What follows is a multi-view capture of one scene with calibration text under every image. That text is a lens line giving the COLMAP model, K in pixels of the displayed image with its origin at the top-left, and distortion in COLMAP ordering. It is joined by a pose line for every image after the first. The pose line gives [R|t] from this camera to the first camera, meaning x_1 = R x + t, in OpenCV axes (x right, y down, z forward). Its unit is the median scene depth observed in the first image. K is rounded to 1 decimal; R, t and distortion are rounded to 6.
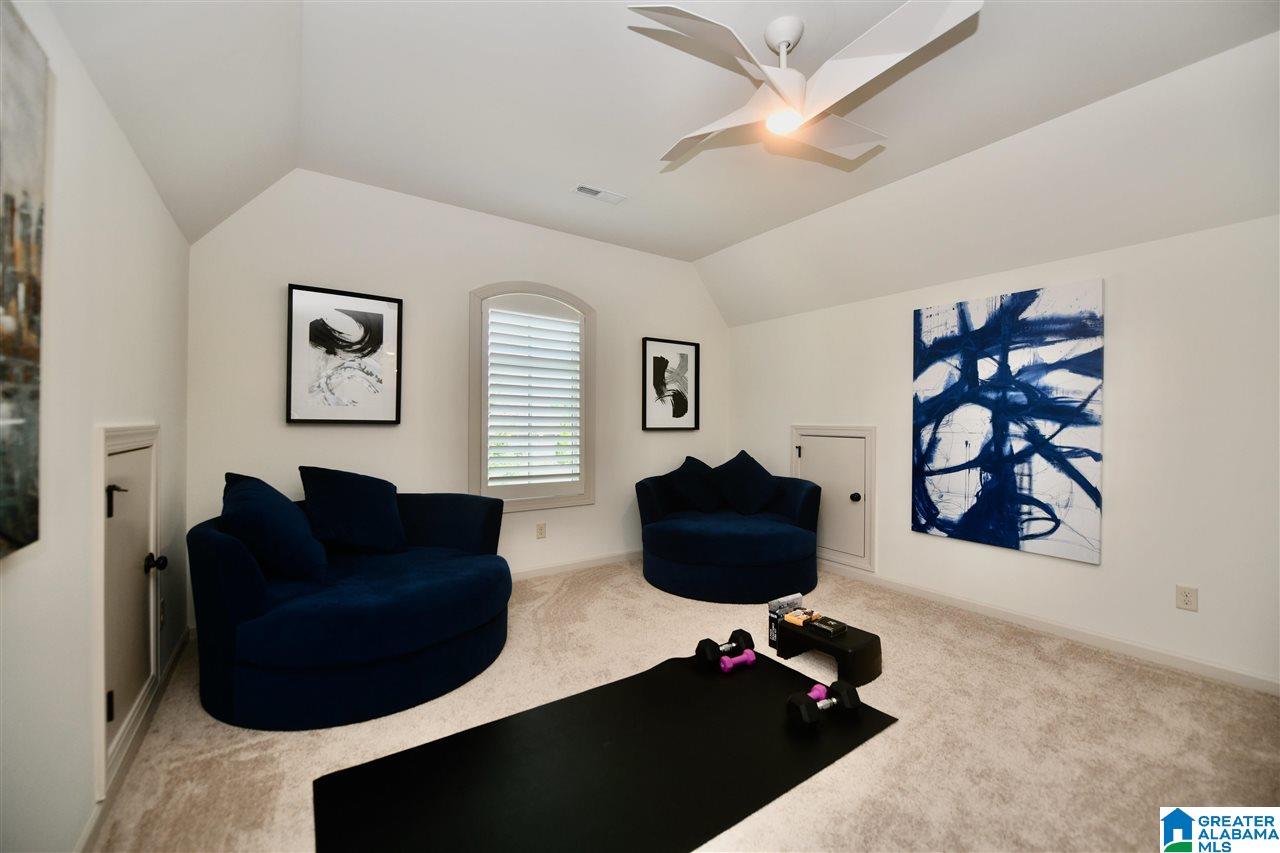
lens RADIAL K [[517.8, 0, 645.1], [0, 517.8, 426.7], [0, 0, 1]] dist [-0.004841, -0.002414]
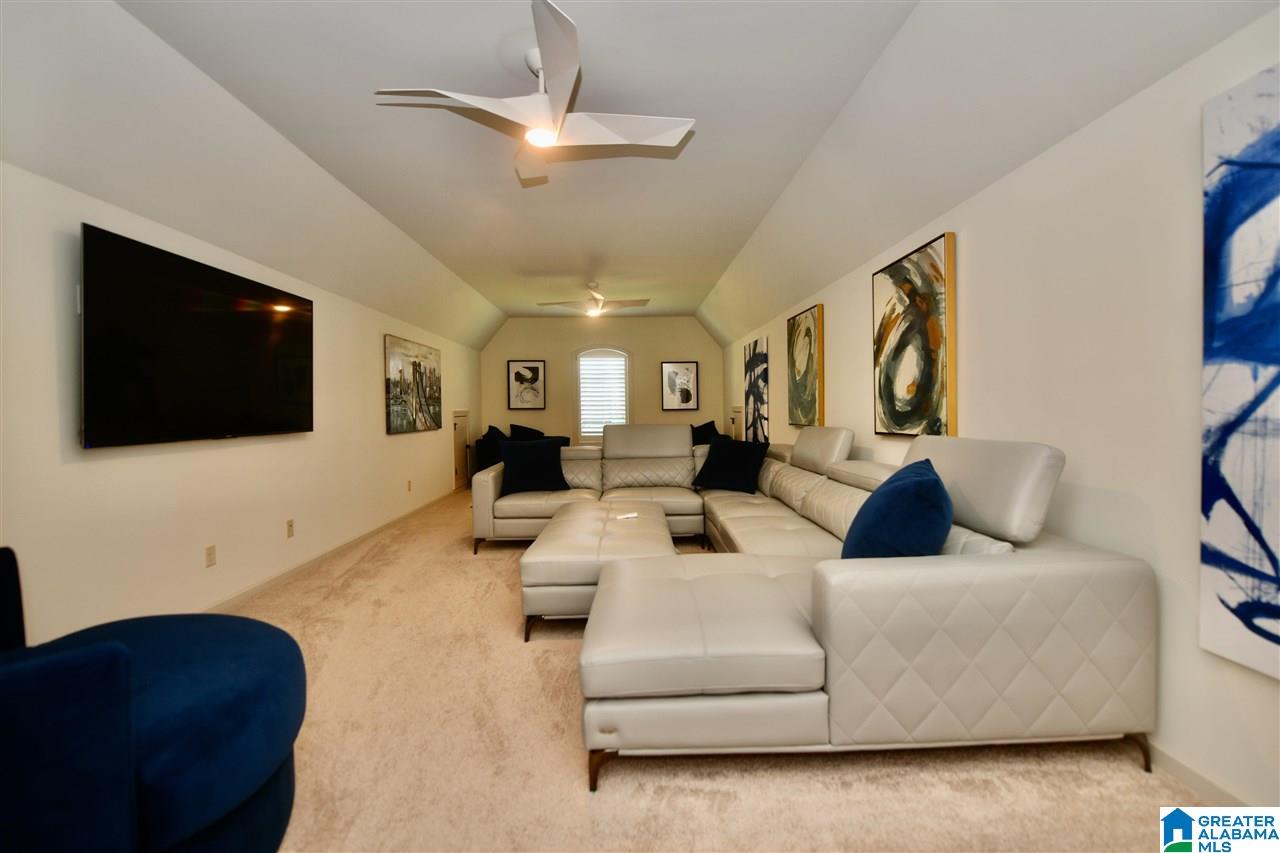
lens RADIAL K [[517.8, 0, 635.1], [0, 517.8, 421.1], [0, 0, 1]] dist [-0.004841, -0.002414]
pose [[0.837099, -0.003616, -0.547039, 1.371475], [0.013366, 0.999815, 0.013844, 0.027240], [0.546888, -0.018901, 0.836993, -0.953106]]
